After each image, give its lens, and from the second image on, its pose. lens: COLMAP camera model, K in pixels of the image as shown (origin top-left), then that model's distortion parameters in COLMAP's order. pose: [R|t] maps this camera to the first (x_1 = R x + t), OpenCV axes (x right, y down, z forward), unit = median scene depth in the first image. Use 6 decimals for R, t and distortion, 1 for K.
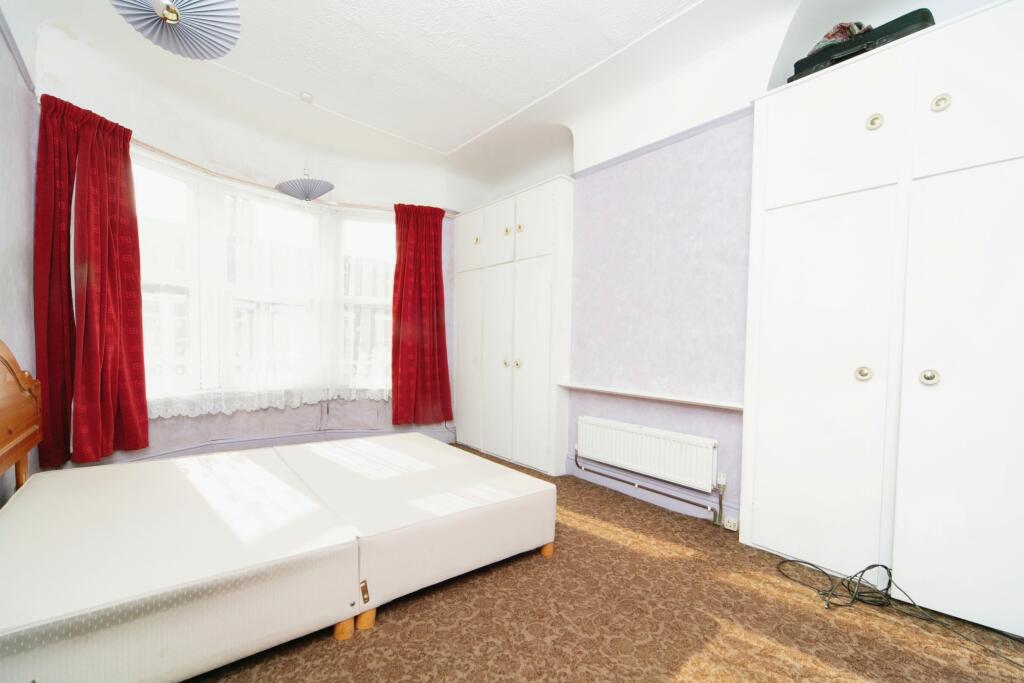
lens RADIAL K [[421.0, 0, 512.0], [0, 421.0, 341.5], [0, 0, 1]] dist [-0.000896, -0.000017]
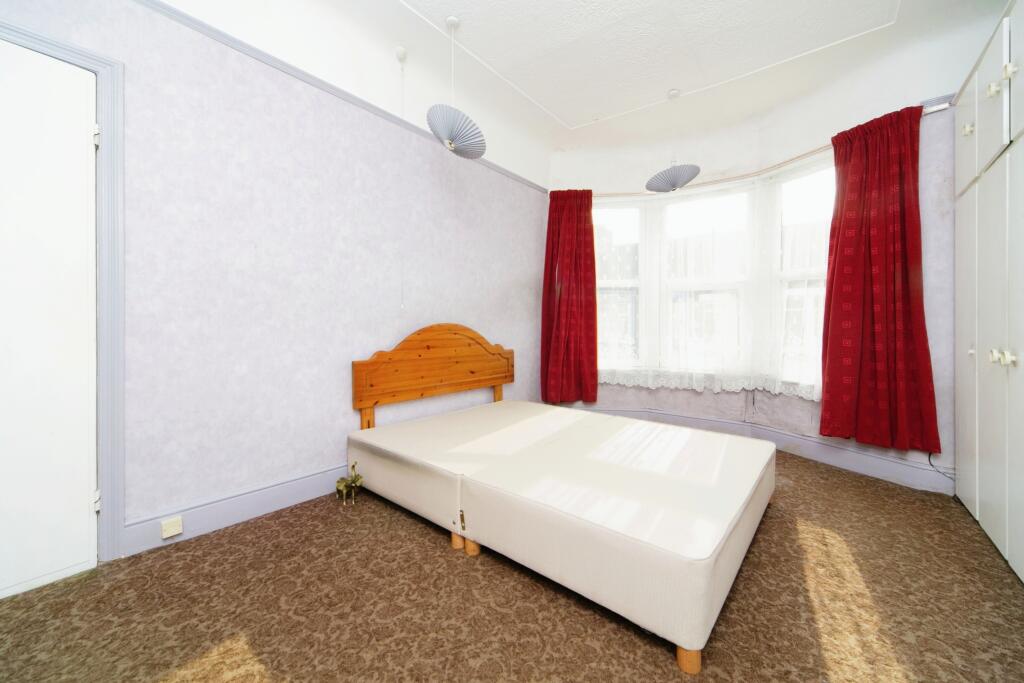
lens RADIAL K [[398.7, 0, 510.7], [0, 398.7, 318.8], [0, 0, 1]] dist [-0.002374, -0.000095]
pose [[0.177582, -0.050472, -0.982811, 0.420493], [0.014045, 0.998712, -0.048751, 0.027711], [0.984006, -0.005146, 0.178062, 0.451213]]
